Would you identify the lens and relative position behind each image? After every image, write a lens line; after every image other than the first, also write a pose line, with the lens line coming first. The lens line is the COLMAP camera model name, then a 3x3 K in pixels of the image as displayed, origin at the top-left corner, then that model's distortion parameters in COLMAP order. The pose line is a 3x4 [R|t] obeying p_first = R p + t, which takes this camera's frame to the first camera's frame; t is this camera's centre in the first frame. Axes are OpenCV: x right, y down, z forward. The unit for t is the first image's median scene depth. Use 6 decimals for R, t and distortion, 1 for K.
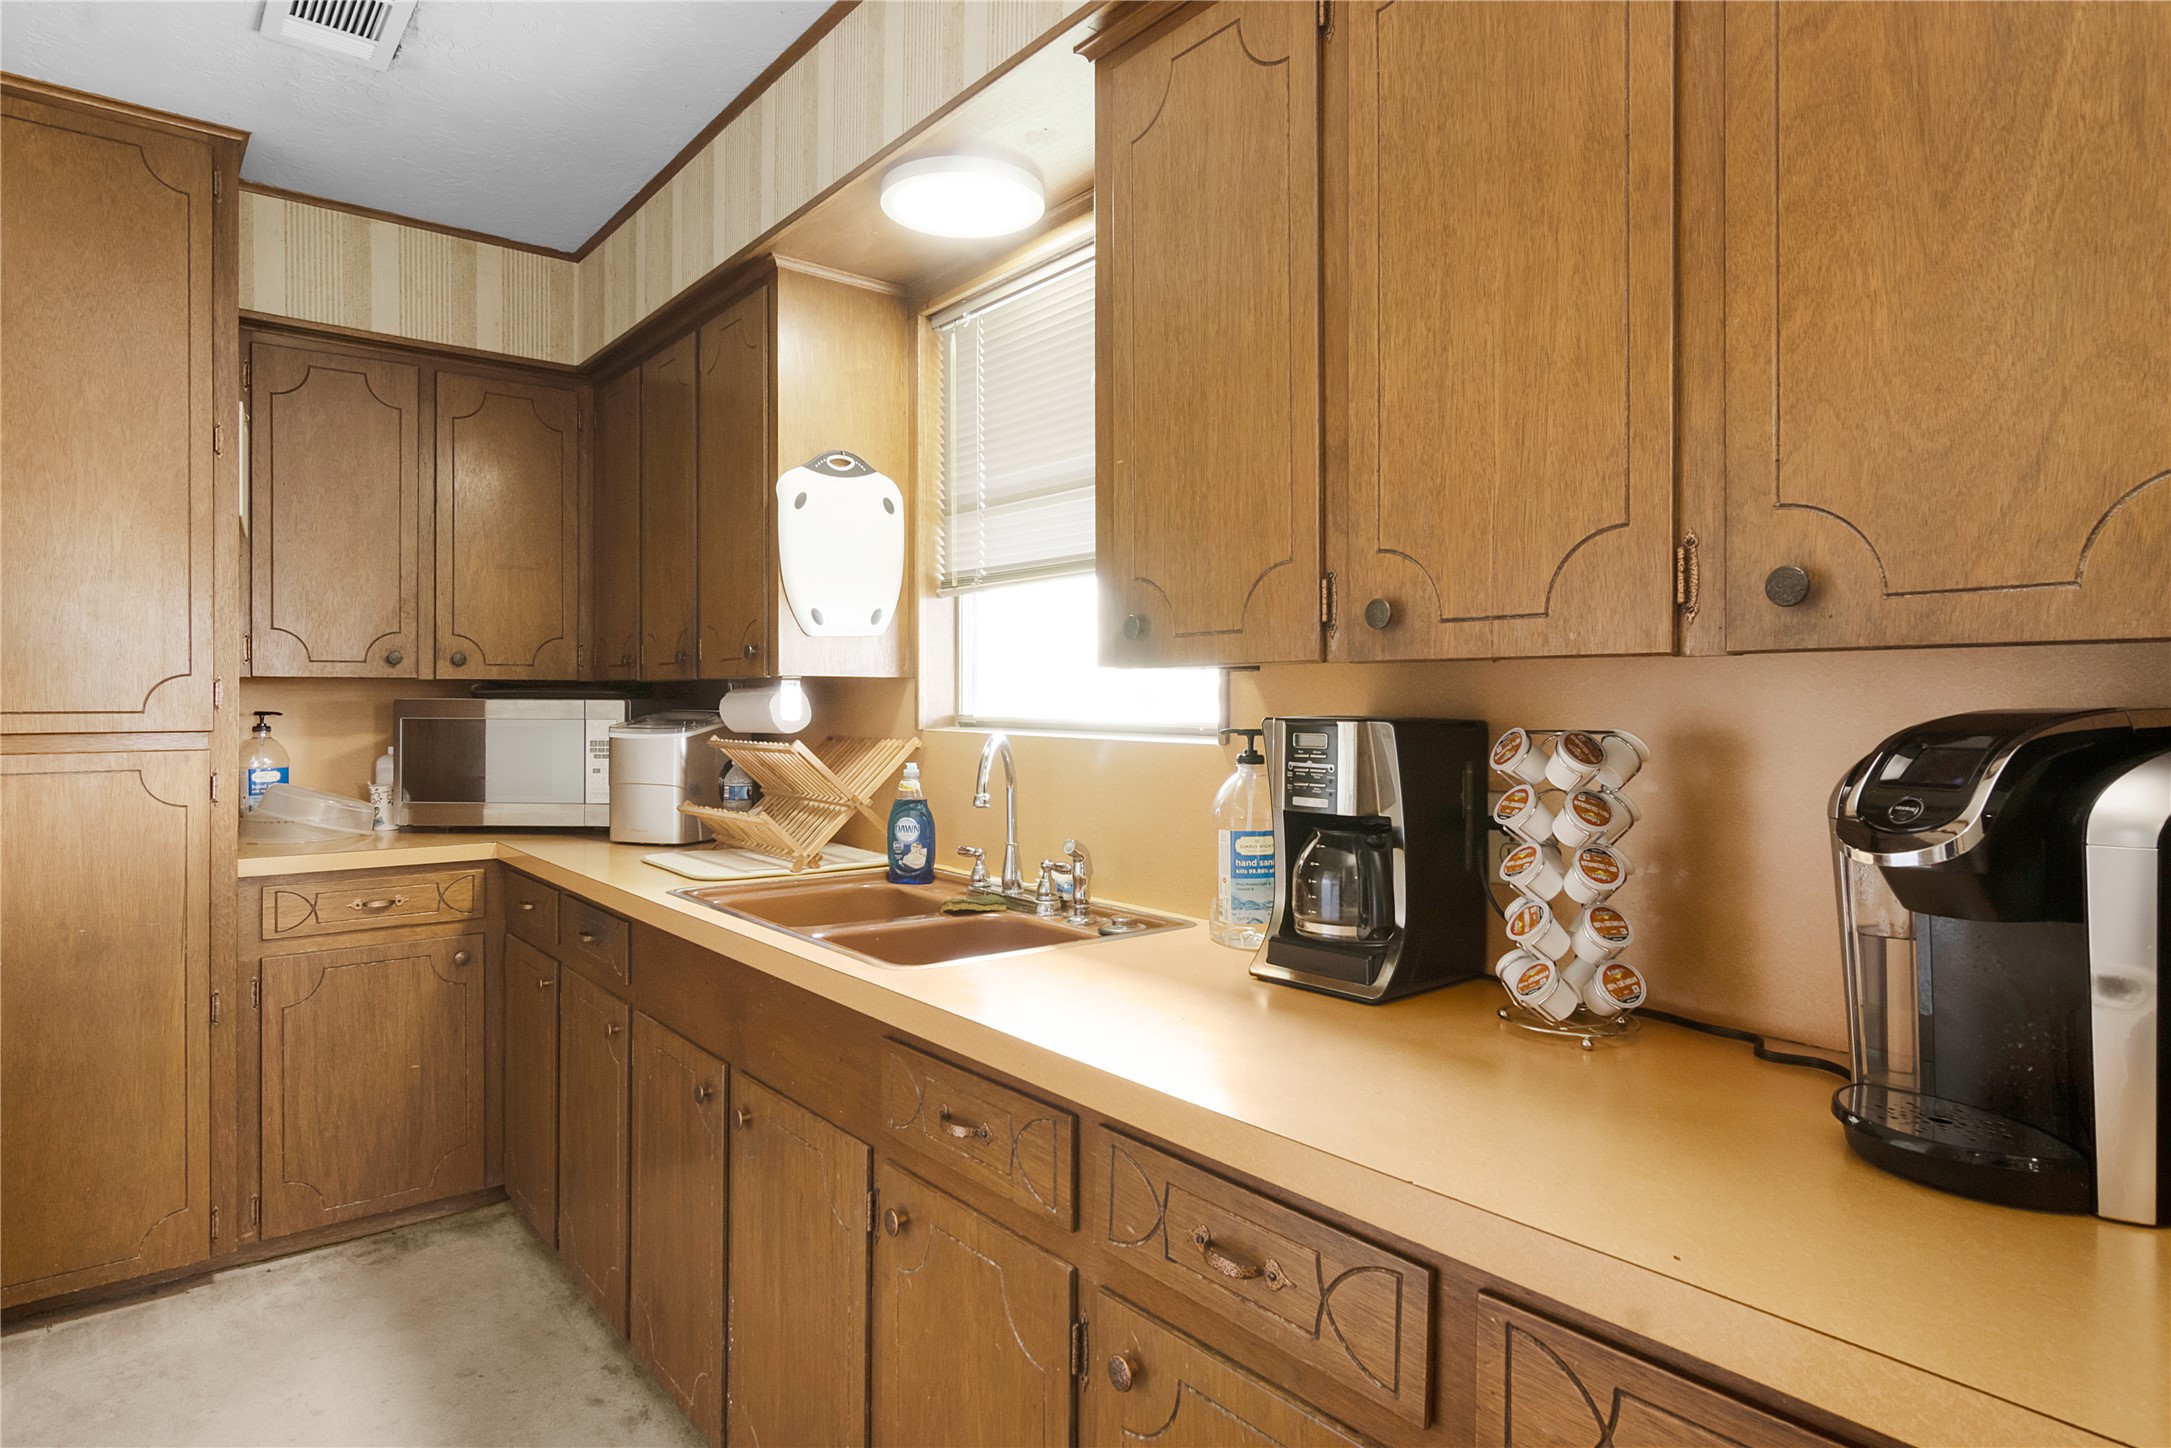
lens RADIAL K [[1202.5, 0, 1081.3], [0, 1202.5, 708.5], [0, 0, 1]] dist [-0.003299, 0.001258]
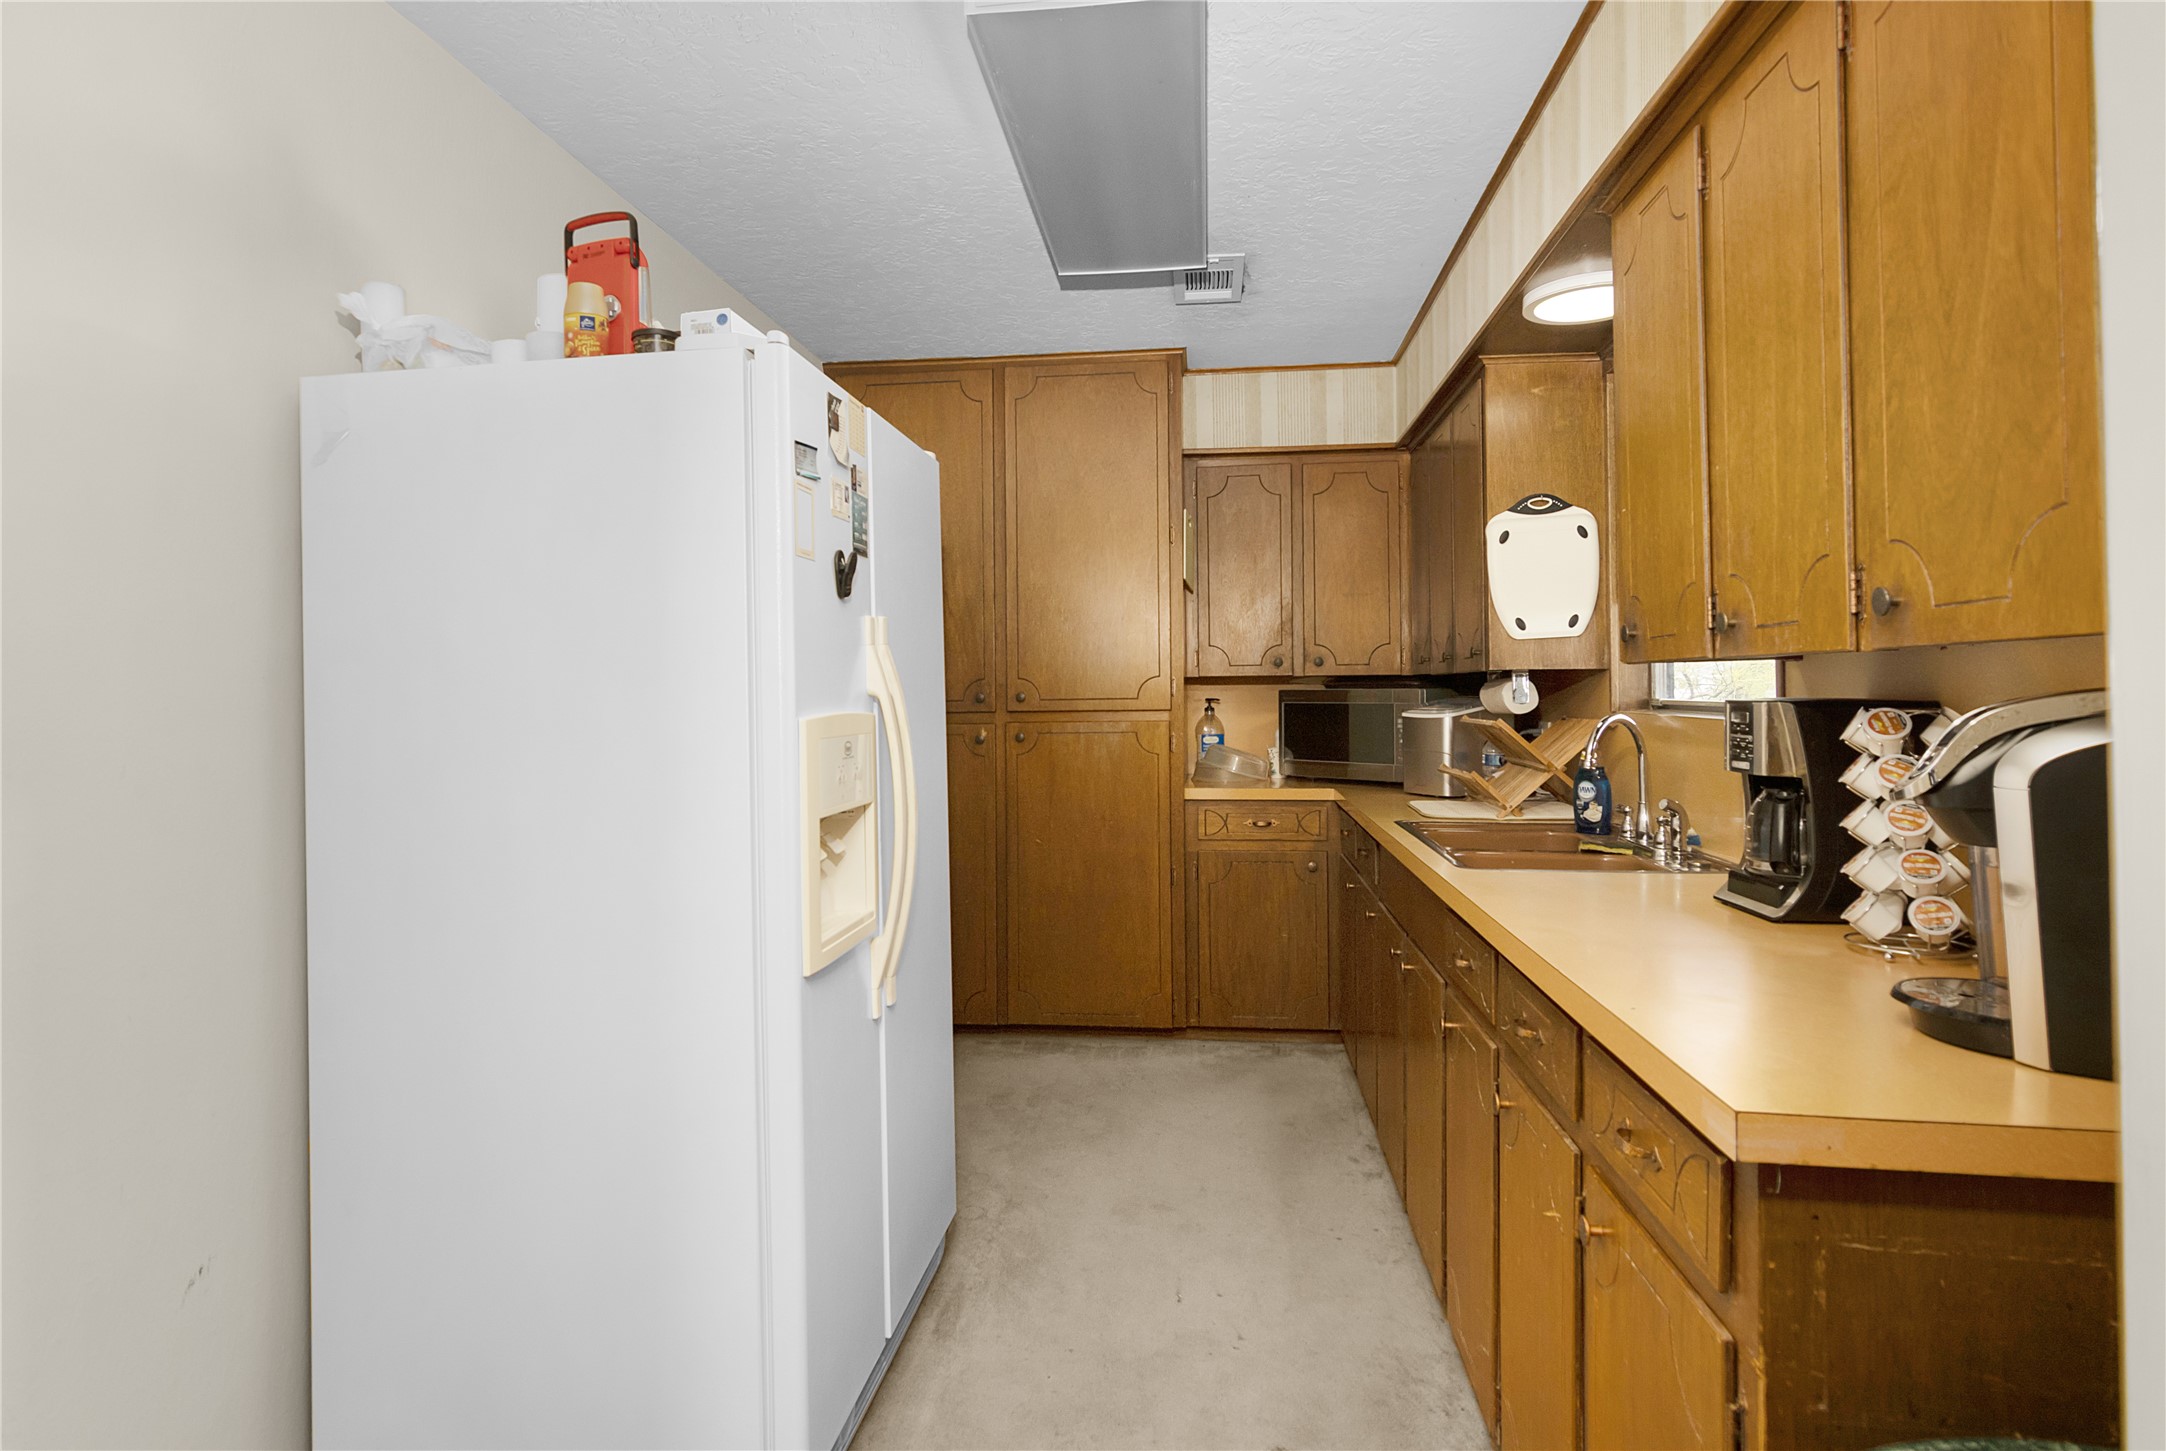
lens RADIAL K [[1134.6, 0, 1082.5], [0, 1134.6, 692.2], [0, 0, 1]] dist [0.001646, 0.002008]
pose [[0.706452, -0.006583, -0.707730, 0.304756], [0.004149, 0.999978, -0.005160, 0.001929], [0.707749, 0.000709, 0.706464, -0.199592]]
